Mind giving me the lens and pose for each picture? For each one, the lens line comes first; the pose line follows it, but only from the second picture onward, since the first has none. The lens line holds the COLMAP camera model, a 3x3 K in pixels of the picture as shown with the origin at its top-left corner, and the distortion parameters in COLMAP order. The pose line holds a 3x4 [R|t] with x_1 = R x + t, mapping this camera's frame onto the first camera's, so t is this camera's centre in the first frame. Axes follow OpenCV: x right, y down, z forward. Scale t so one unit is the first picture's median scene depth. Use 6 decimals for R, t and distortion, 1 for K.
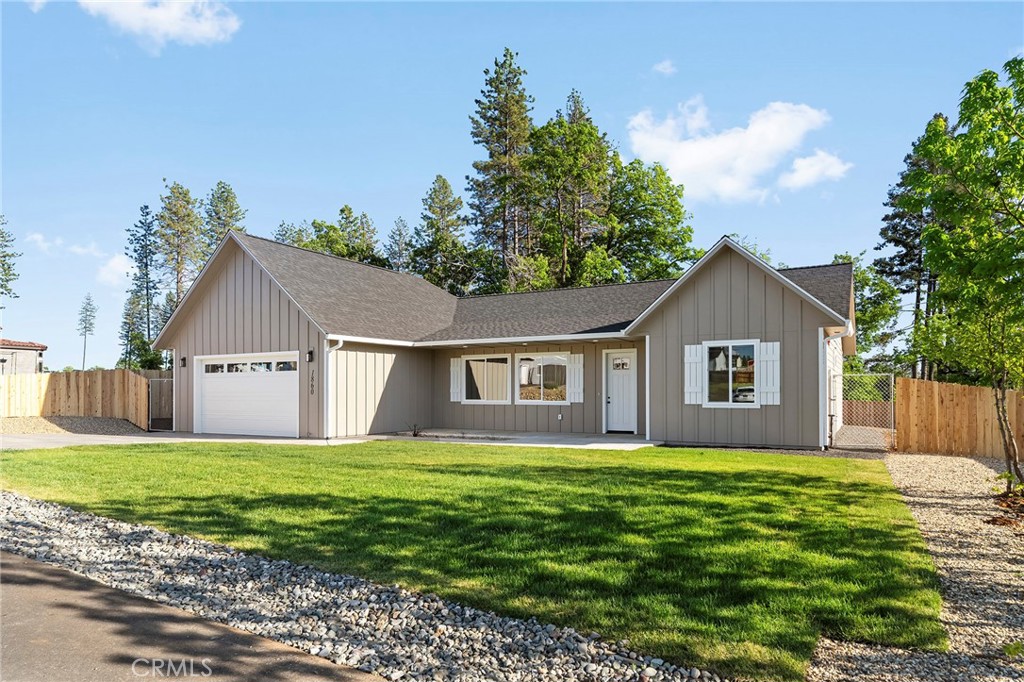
lens RADIAL K [[627.7, 0, 520.0], [0, 627.7, 341.2], [0, 0, 1]] dist [0.000992, -0.000387]
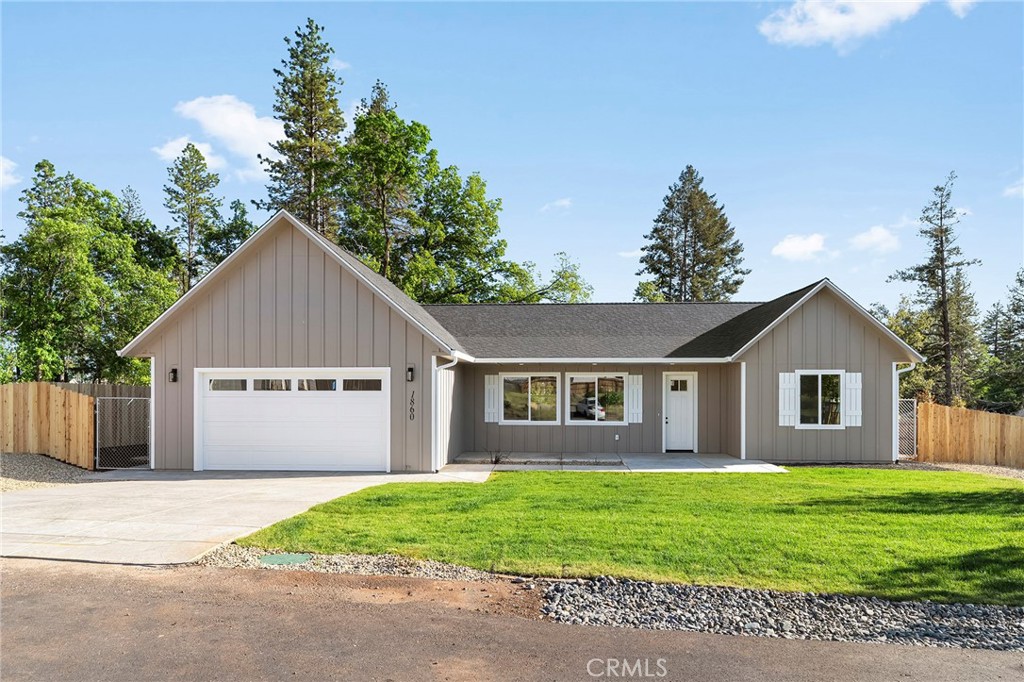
lens RADIAL K [[627.7, 0, 571.7], [0, 627.7, 352.0], [0, 0, 1]] dist [0.000992, -0.000387]
pose [[0.905877, 0.033958, 0.422177, -0.440319], [-0.037286, 0.999305, -0.000374, -0.012876], [-0.421896, -0.015402, 0.906513, 0.128151]]
